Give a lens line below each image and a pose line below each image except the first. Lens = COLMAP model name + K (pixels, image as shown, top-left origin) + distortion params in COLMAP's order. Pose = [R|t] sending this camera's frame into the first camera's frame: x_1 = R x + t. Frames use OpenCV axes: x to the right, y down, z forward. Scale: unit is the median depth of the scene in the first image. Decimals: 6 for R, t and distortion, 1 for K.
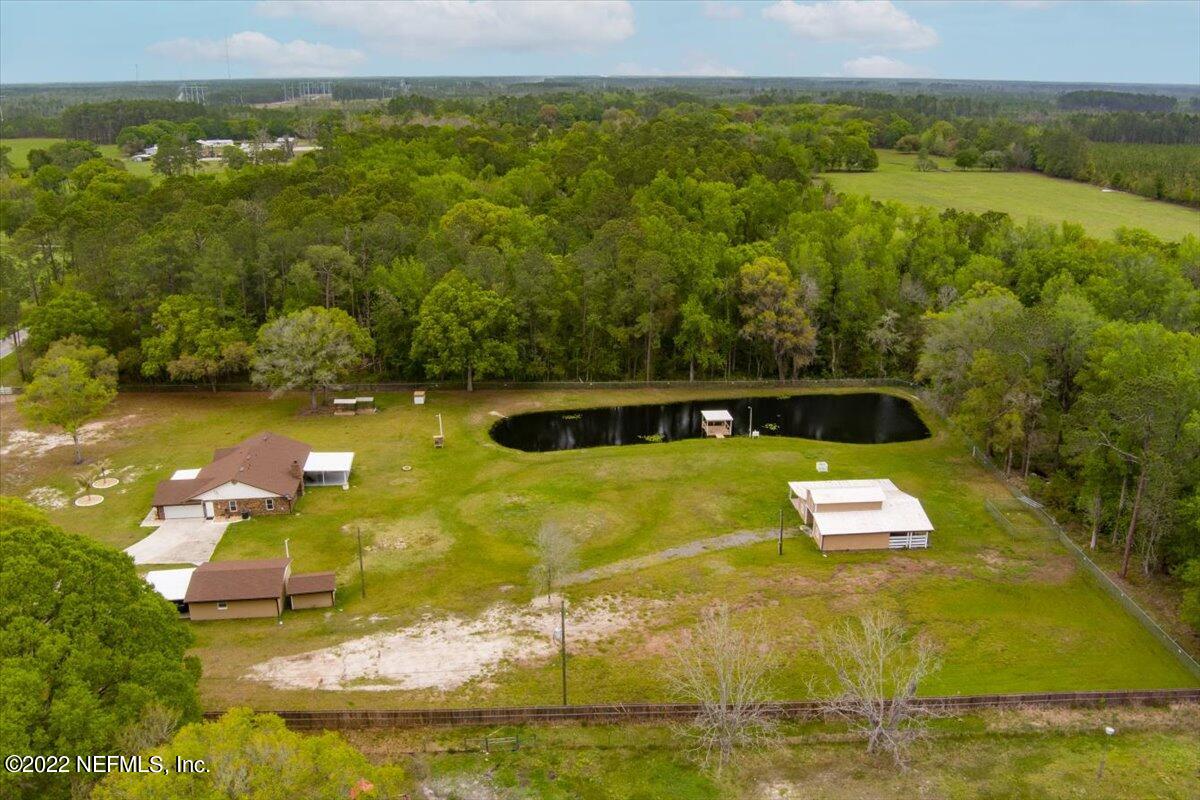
lens RADIAL K [[979.9, 0, 600.0], [0, 979.9, 400.0], [0, 0, 1]] dist [-0.061597, 0.000071]
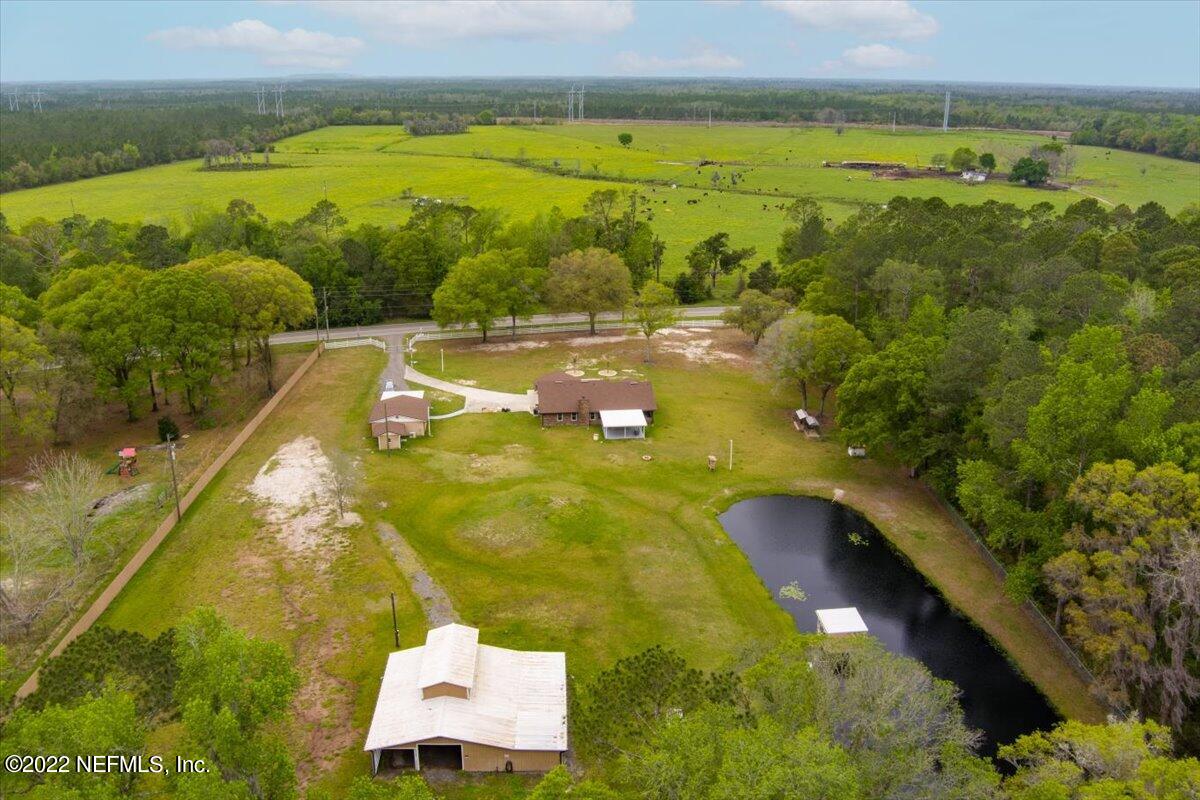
lens RADIAL K [[964.2, 0, 600.0], [0, 964.2, 400.0], [0, 0, 1]] dist [-0.066508, 0.001097]
pose [[-0.026982, 0.319524, -0.947194, 1.008559], [-0.319485, 0.895086, 0.311047, -0.385727], [0.947207, 0.311007, 0.077932, 1.179574]]
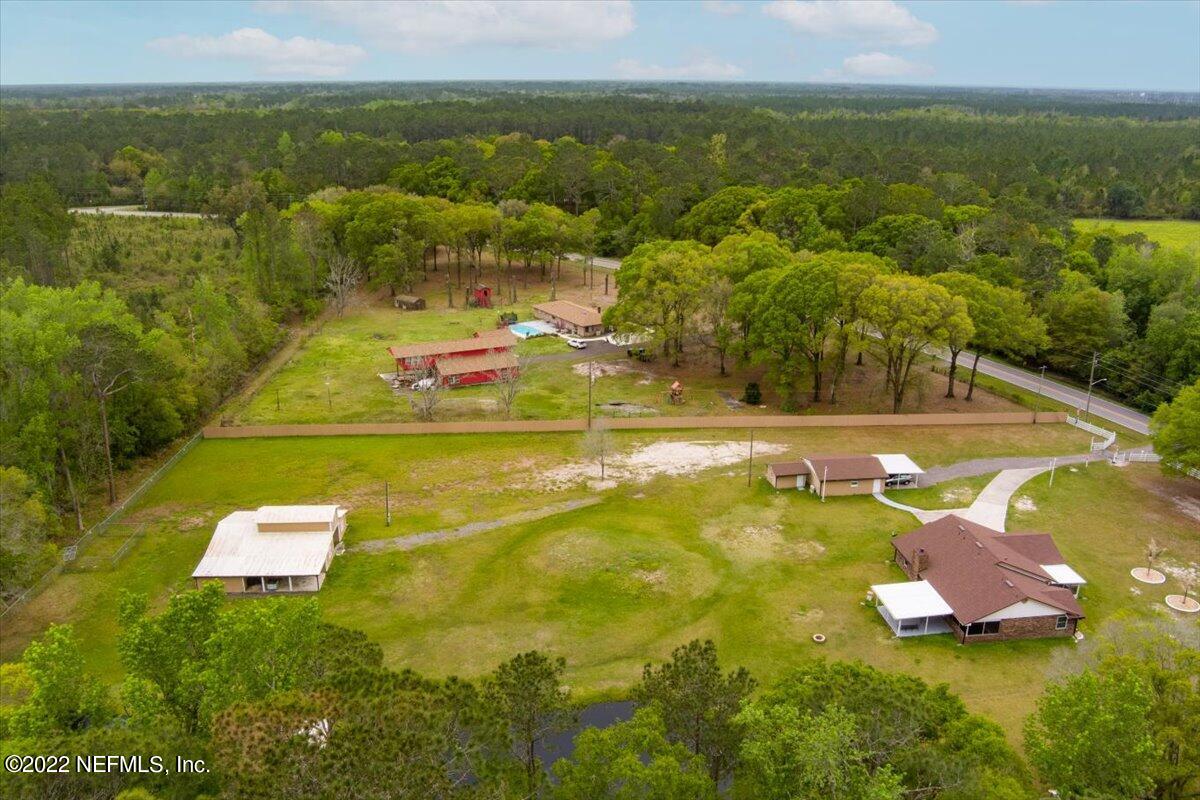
lens RADIAL K [[964.2, 0, 600.0], [0, 964.2, 400.0], [0, 0, 1]] dist [-0.066508, 0.001097]
pose [[-0.999803, -0.012265, 0.015583, -0.068067], [-0.000466, 0.800095, 0.599873, -0.655865], [-0.019826, 0.599748, -0.799944, 1.991382]]
